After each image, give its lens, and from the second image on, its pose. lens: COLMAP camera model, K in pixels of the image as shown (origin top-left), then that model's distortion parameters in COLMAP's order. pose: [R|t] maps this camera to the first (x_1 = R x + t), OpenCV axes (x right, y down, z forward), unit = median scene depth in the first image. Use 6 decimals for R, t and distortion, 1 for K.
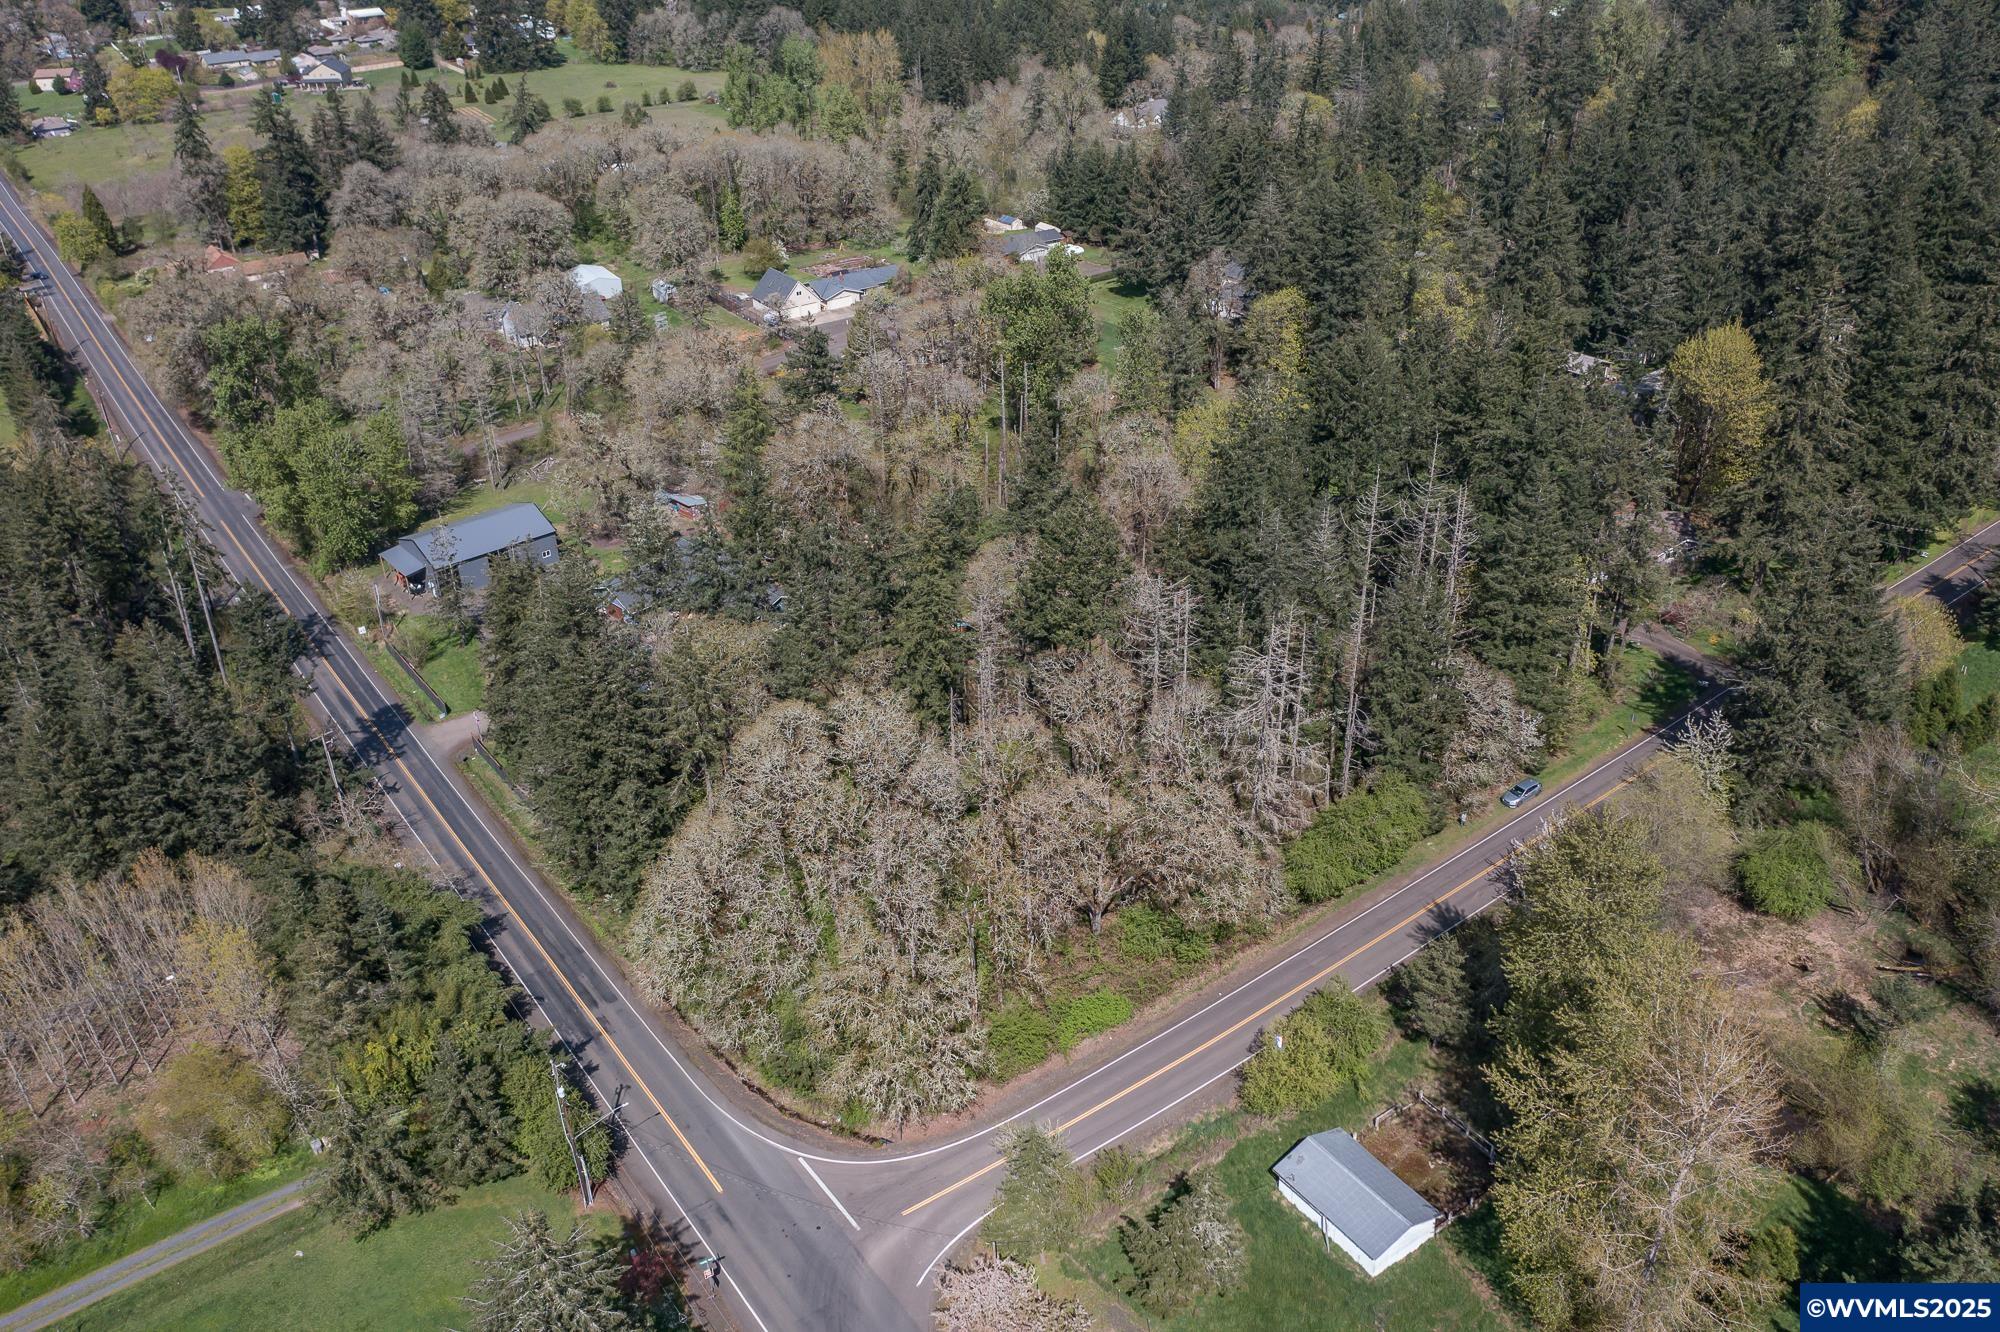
lens RADIAL K [[1579.0, 0, 1000.0], [0, 1579.0, 666.0], [0, 0, 1]] dist [-0.014625, 0.001195]
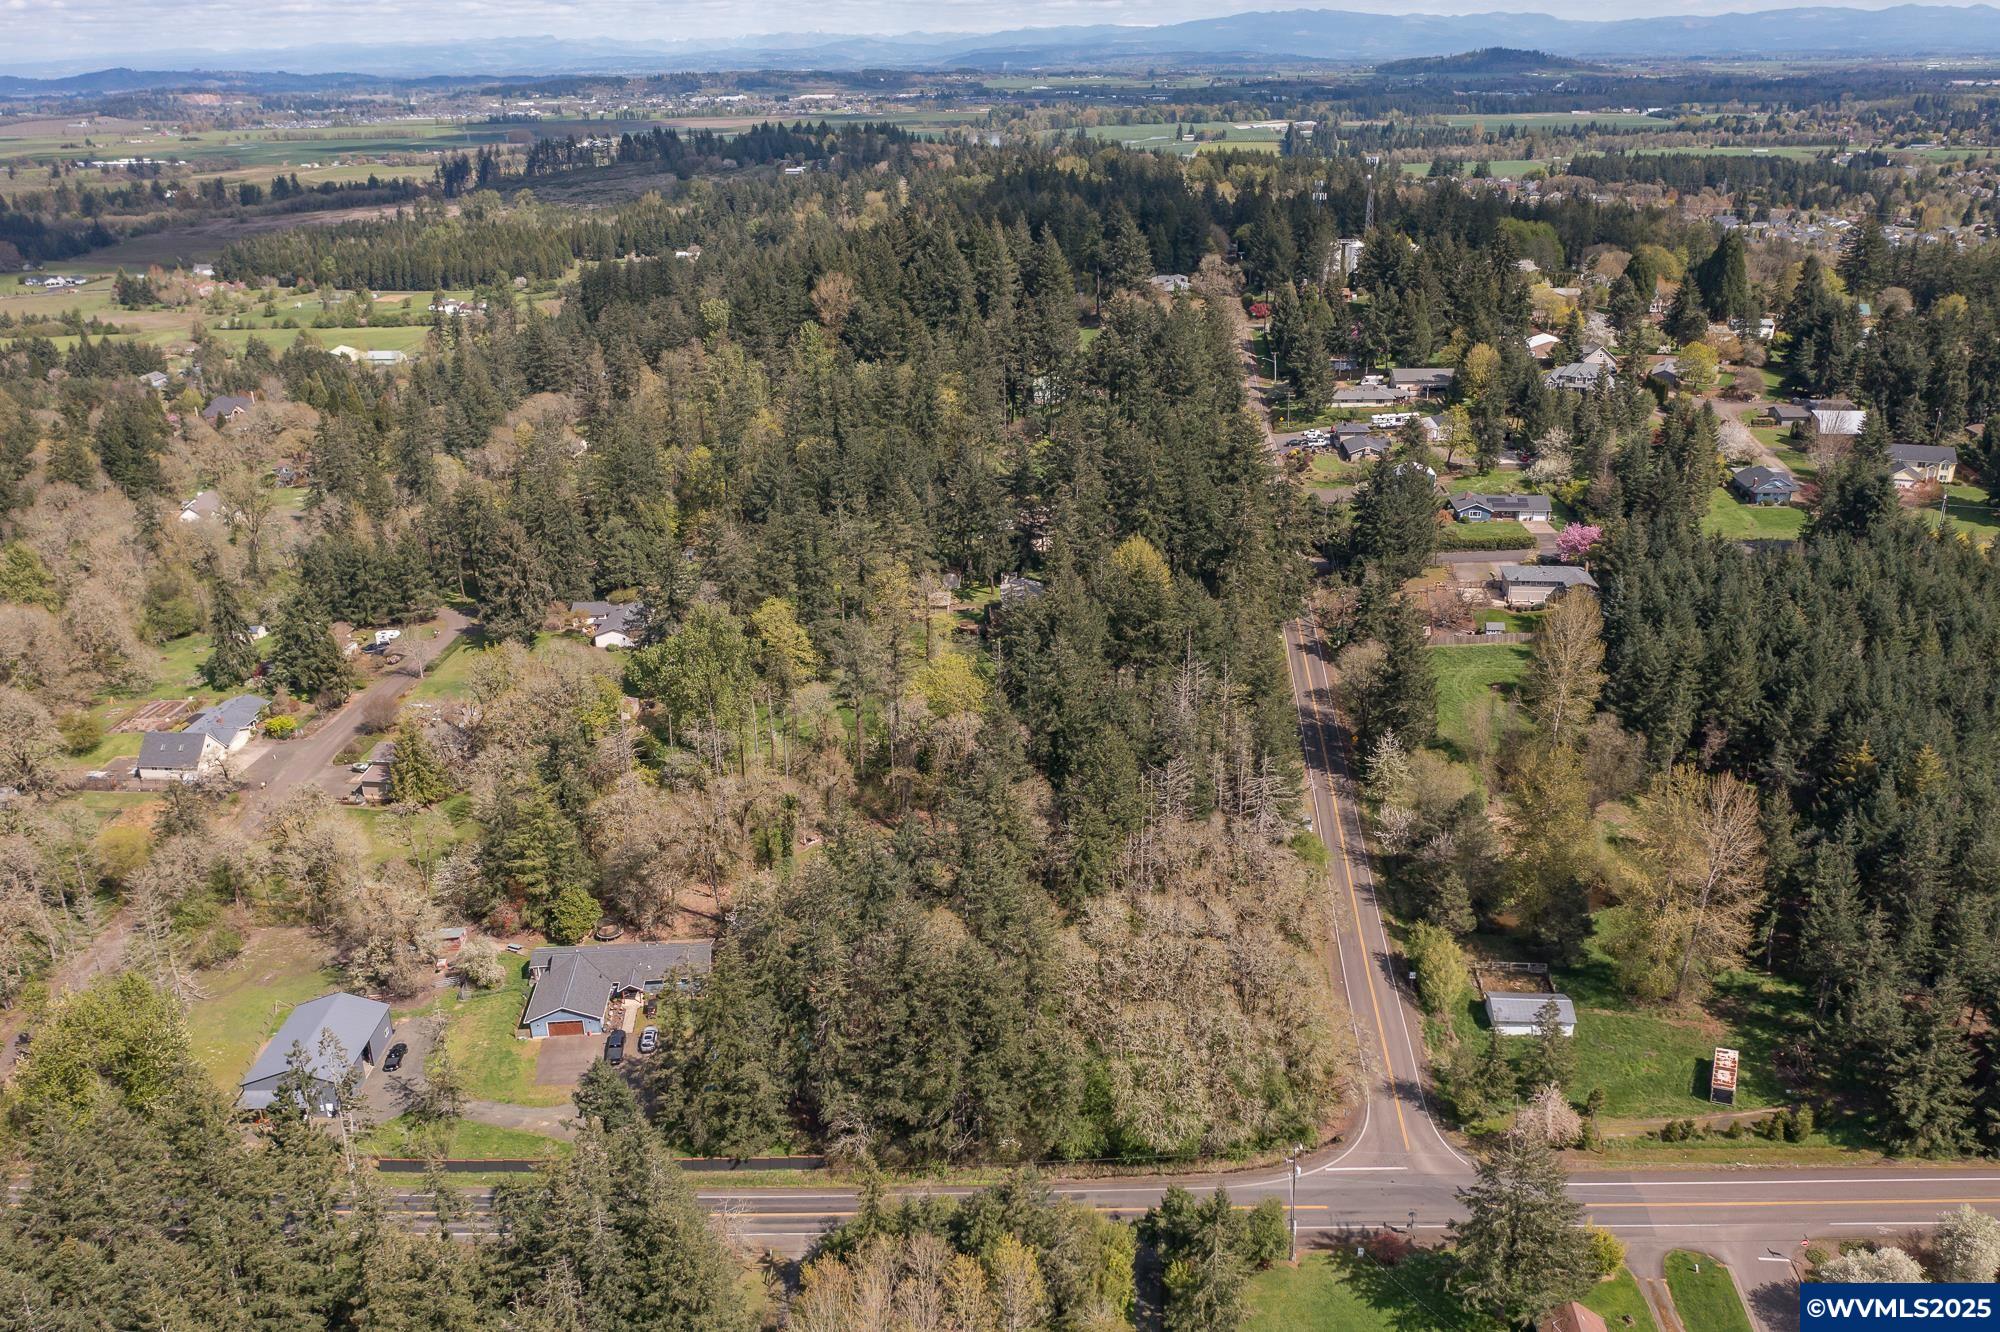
lens RADIAL K [[1579.0, 0, 1000.0], [0, 1579.0, 666.0], [0, 0, 1]] dist [-0.014625, 0.001195]
pose [[0.644083, -0.272102, 0.714925, -0.813296], [0.391759, 0.920064, -0.002760, -0.152818], [-0.657026, 0.281856, 0.699196, 0.023054]]
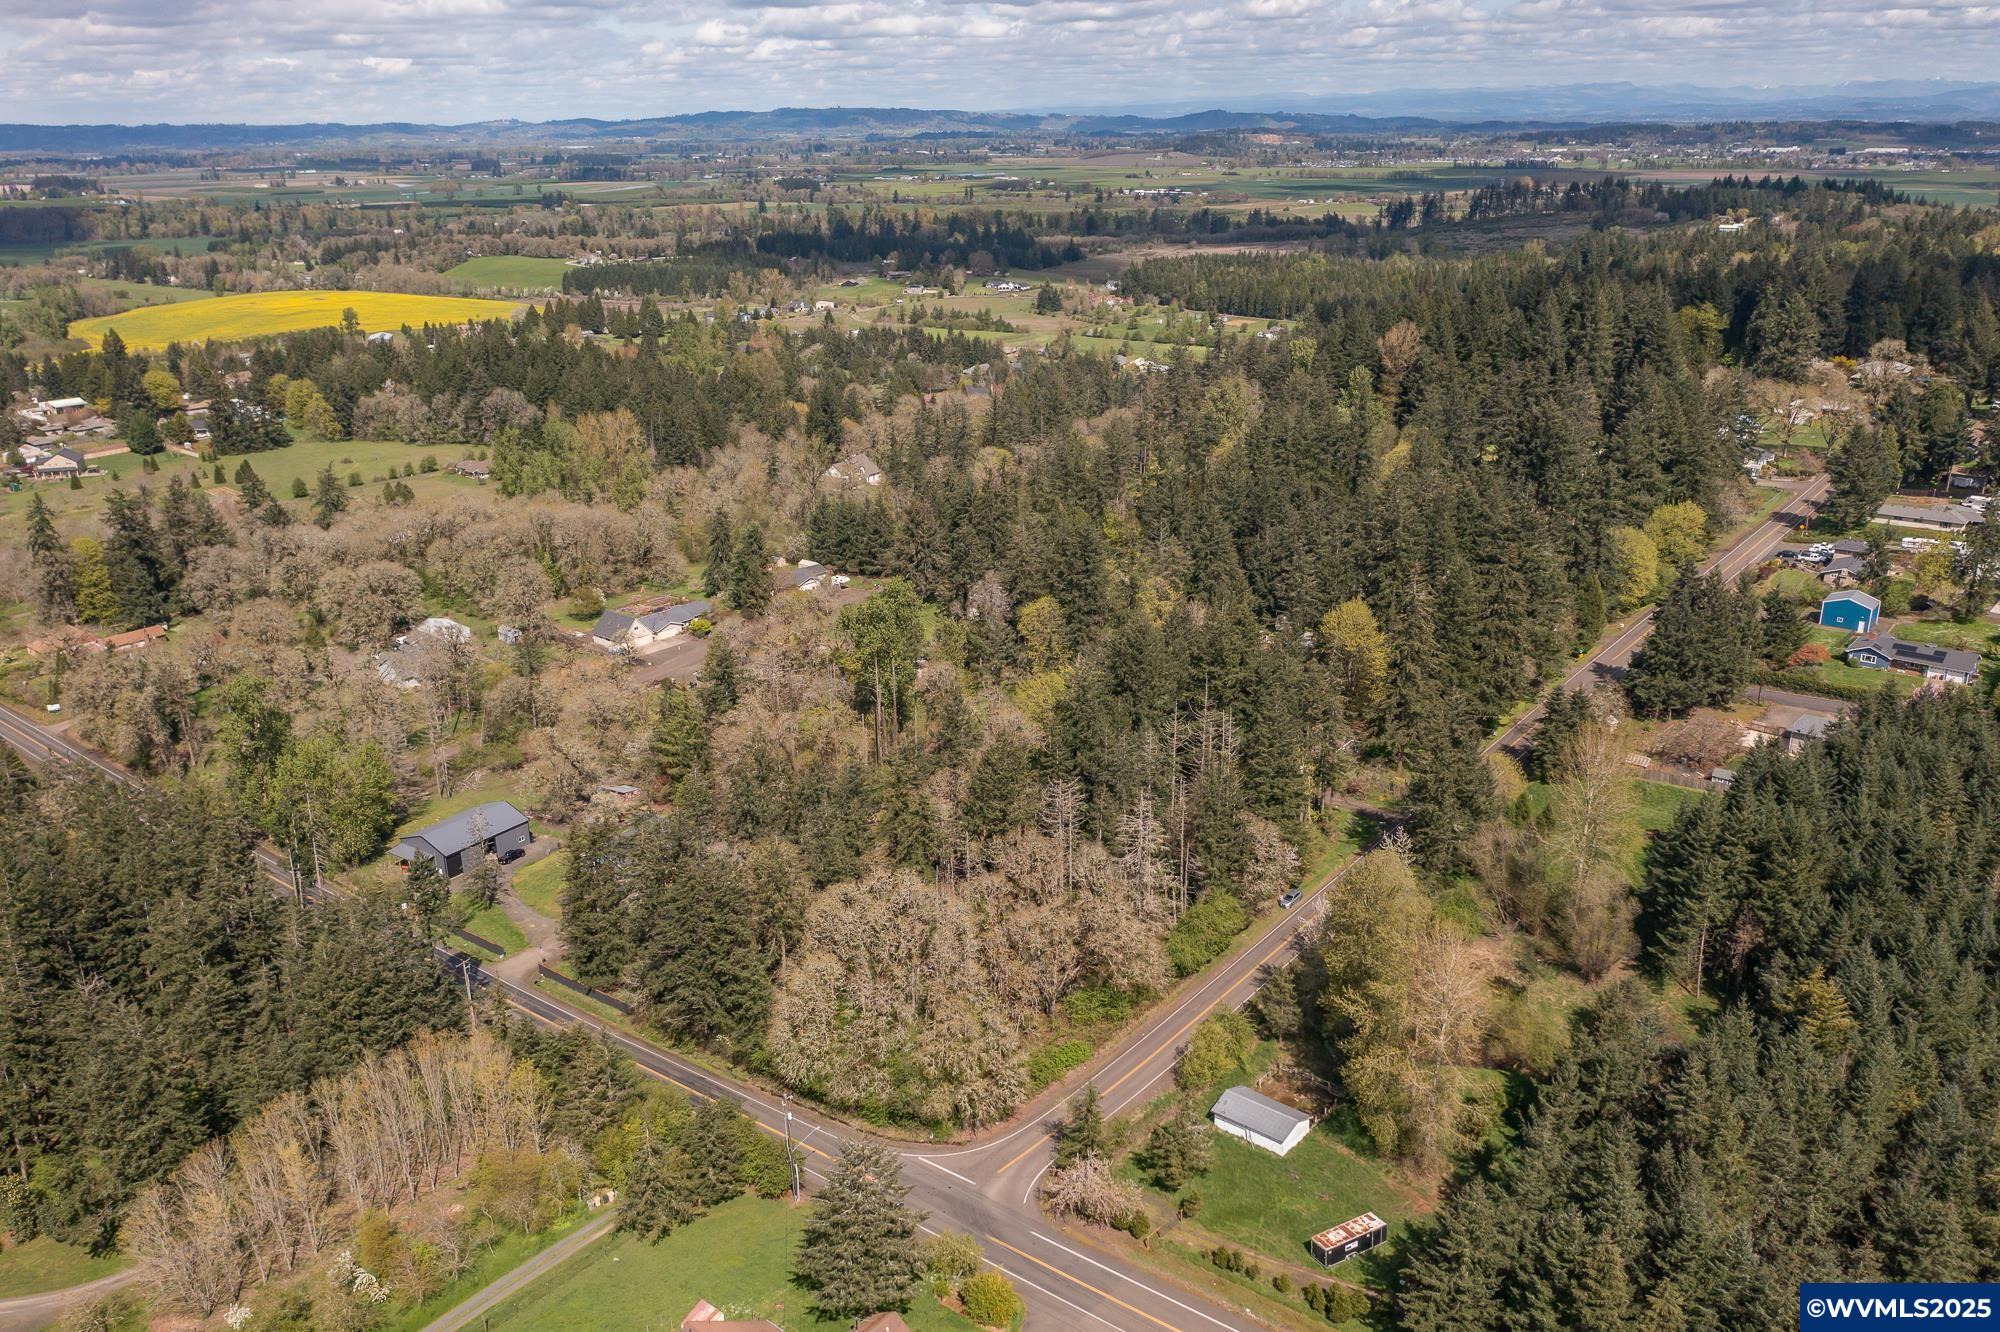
lens RADIAL K [[1579.0, 0, 1000.0], [0, 1579.0, 666.0], [0, 0, 1]] dist [-0.014625, 0.001195]
pose [[0.968283, -0.077773, 0.237442, -0.247160], [0.122727, 0.975823, -0.180853, 0.084222], [-0.217636, 0.204257, 0.954418, -0.388988]]
